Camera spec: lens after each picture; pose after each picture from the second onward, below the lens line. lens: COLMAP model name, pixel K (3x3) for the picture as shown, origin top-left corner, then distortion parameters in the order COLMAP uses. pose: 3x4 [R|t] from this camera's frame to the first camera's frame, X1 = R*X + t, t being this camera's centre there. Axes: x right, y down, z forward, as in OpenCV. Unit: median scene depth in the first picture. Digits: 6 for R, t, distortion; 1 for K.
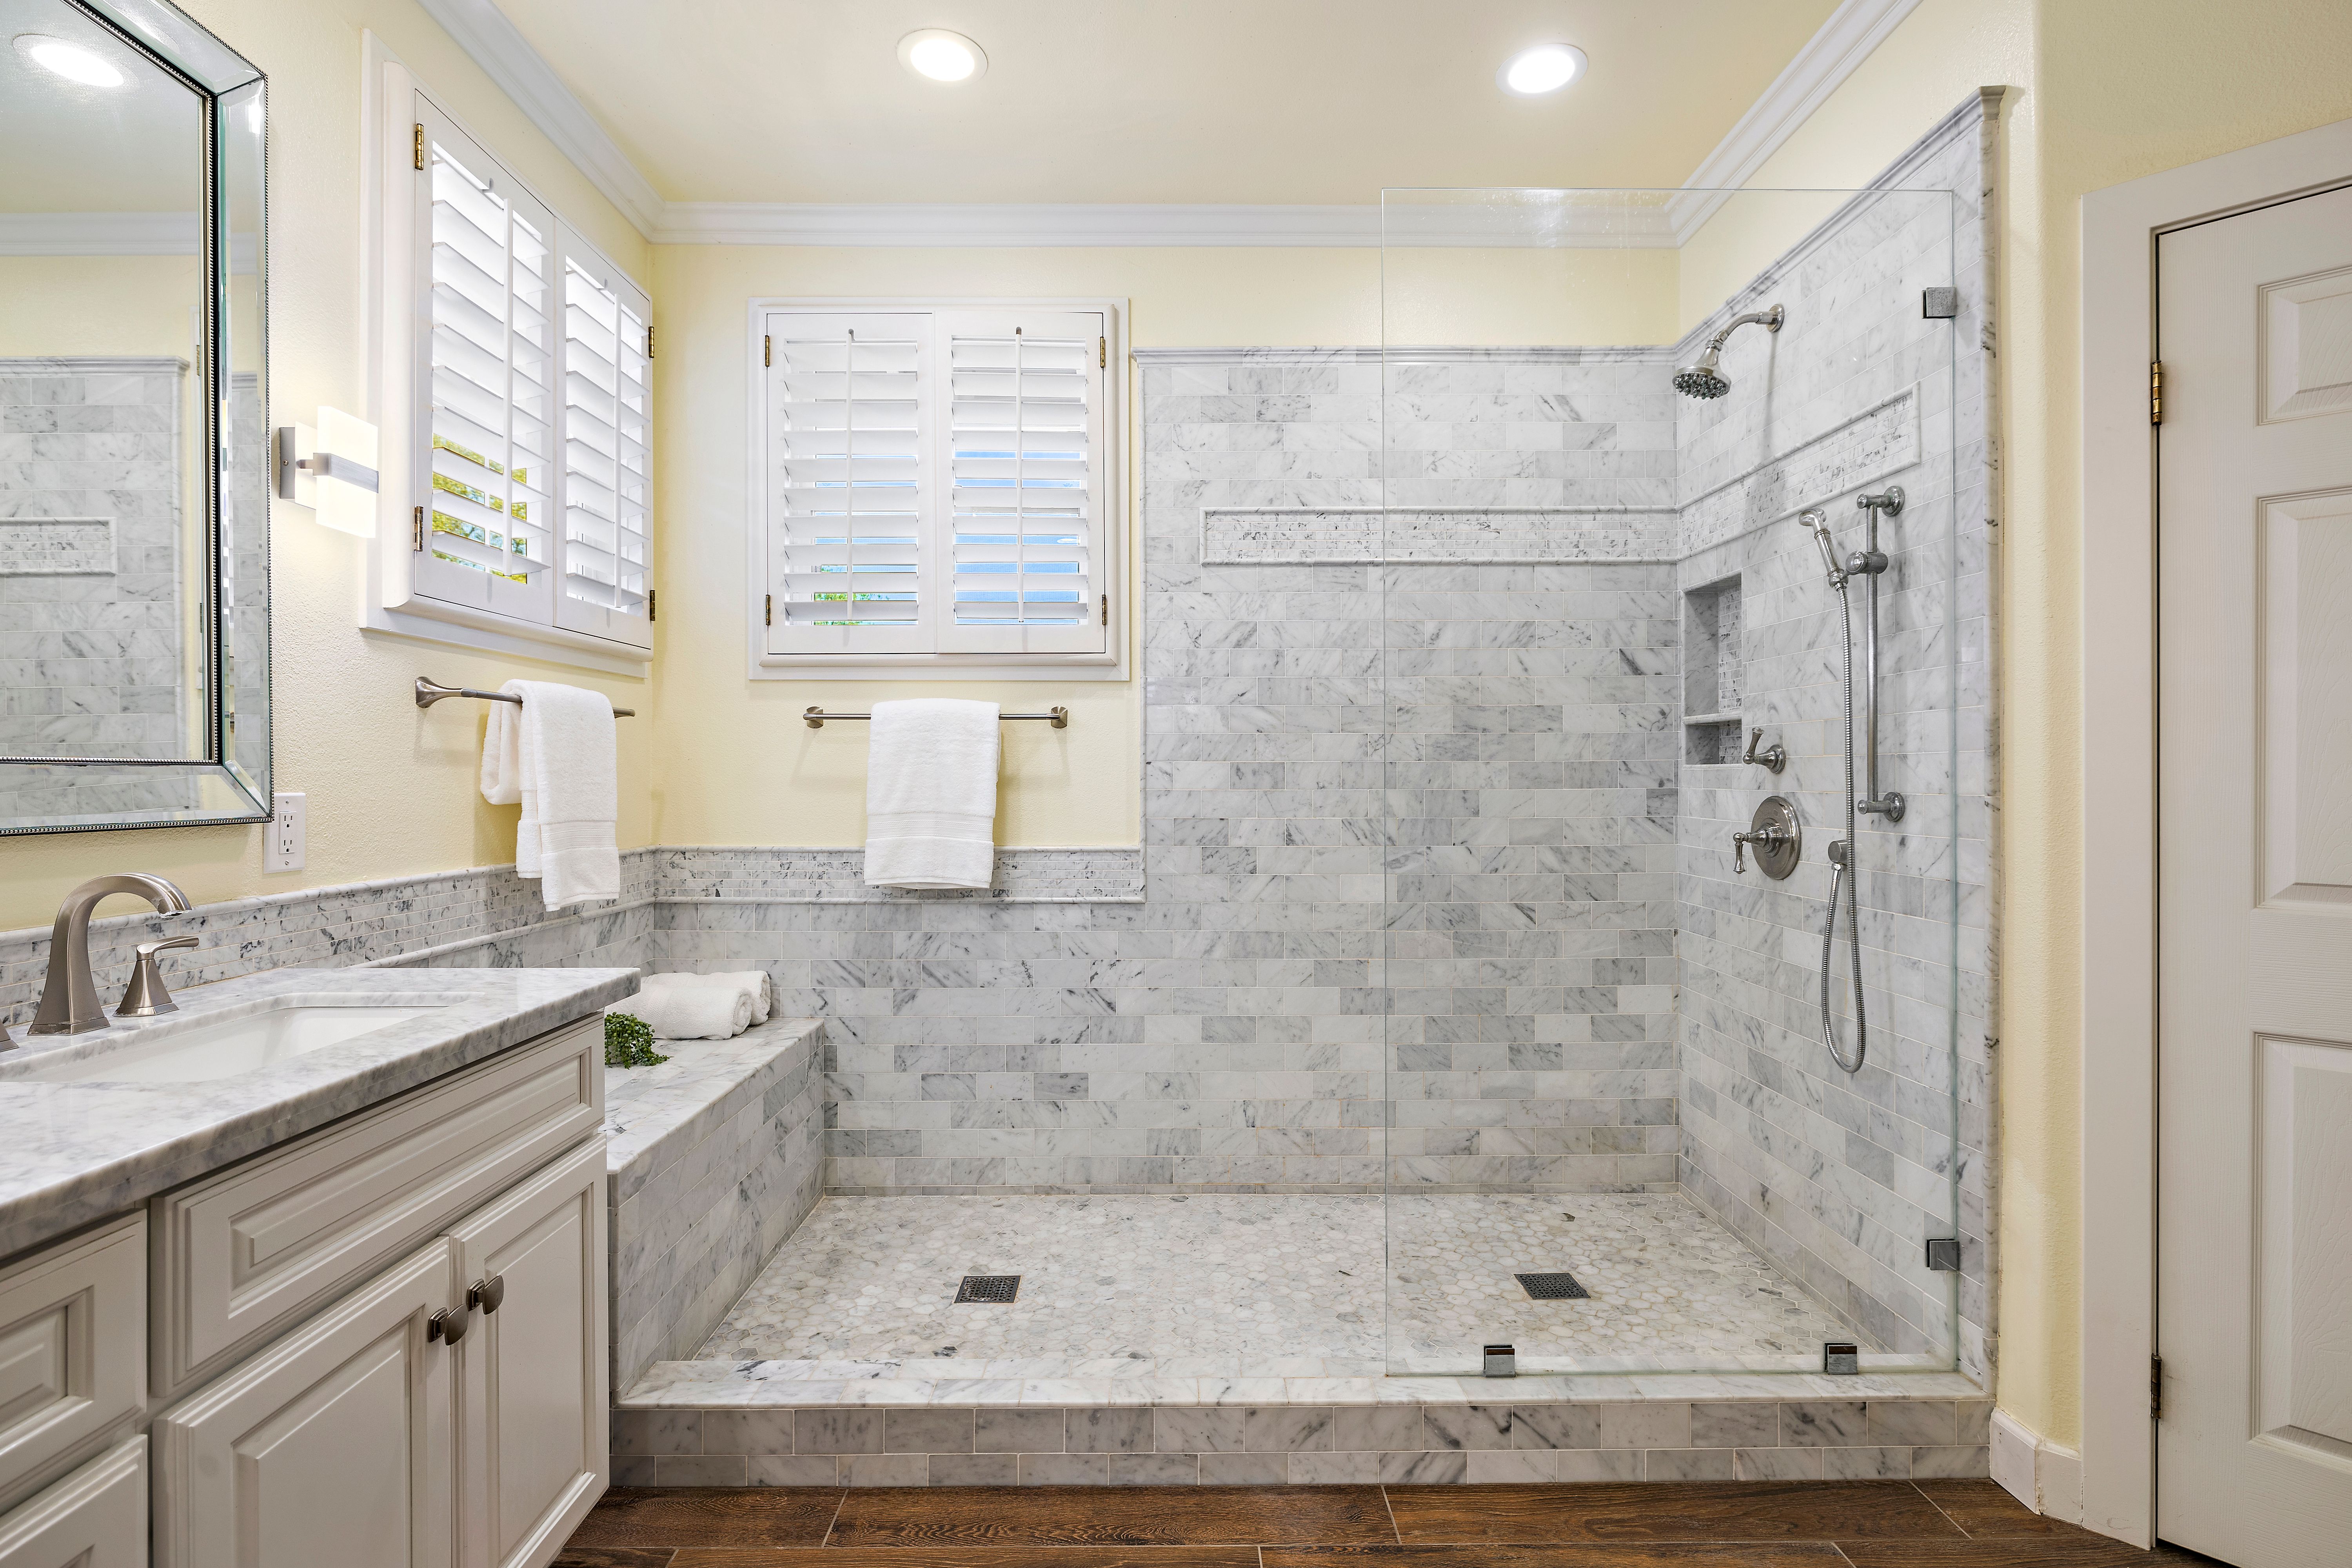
lens RADIAL K [[1082.5, 0, 1173.5], [0, 1082.5, 761.7], [0, 0, 1]] dist [-0.007404, -0.000411]
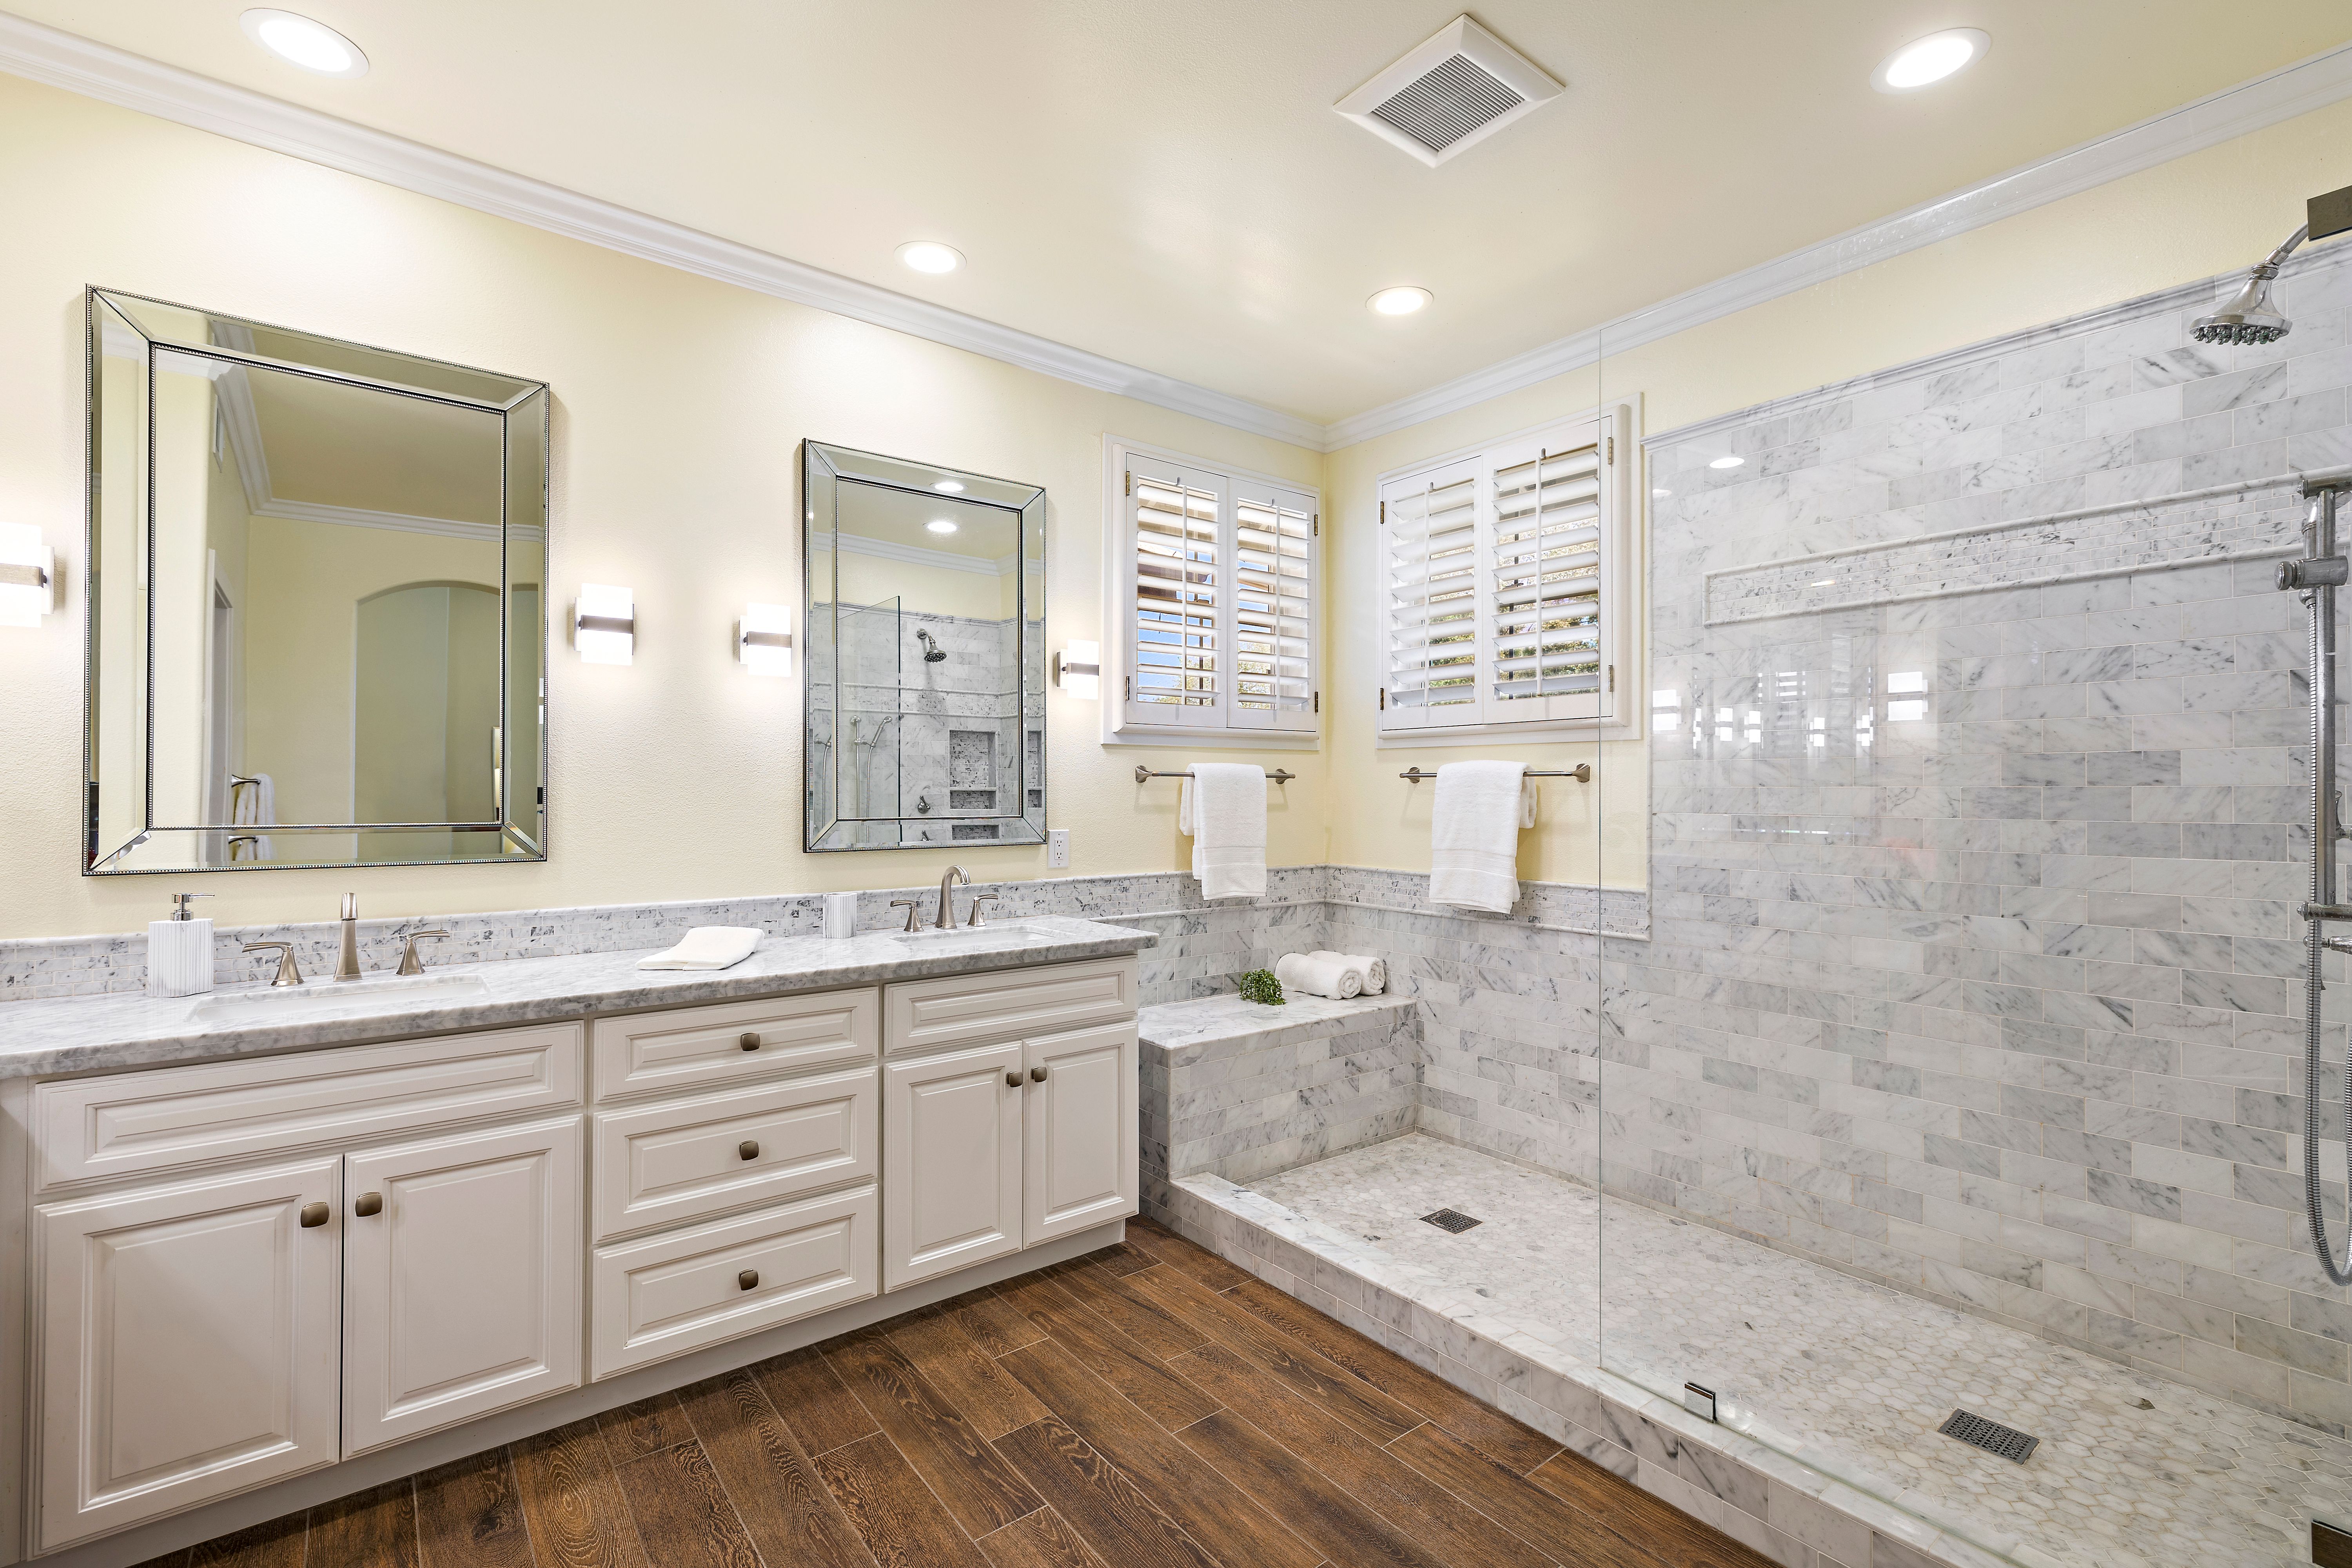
lens RADIAL K [[991.1, 0, 1165.3], [0, 991.1, 768.9], [0, 0, 1]] dist [0.001887, 0.000547]
pose [[0.620743, -0.016796, -0.783834, 0.467621], [0.007400, 0.999851, -0.015565, -0.033461], [0.783979, 0.003861, 0.620775, -0.010649]]
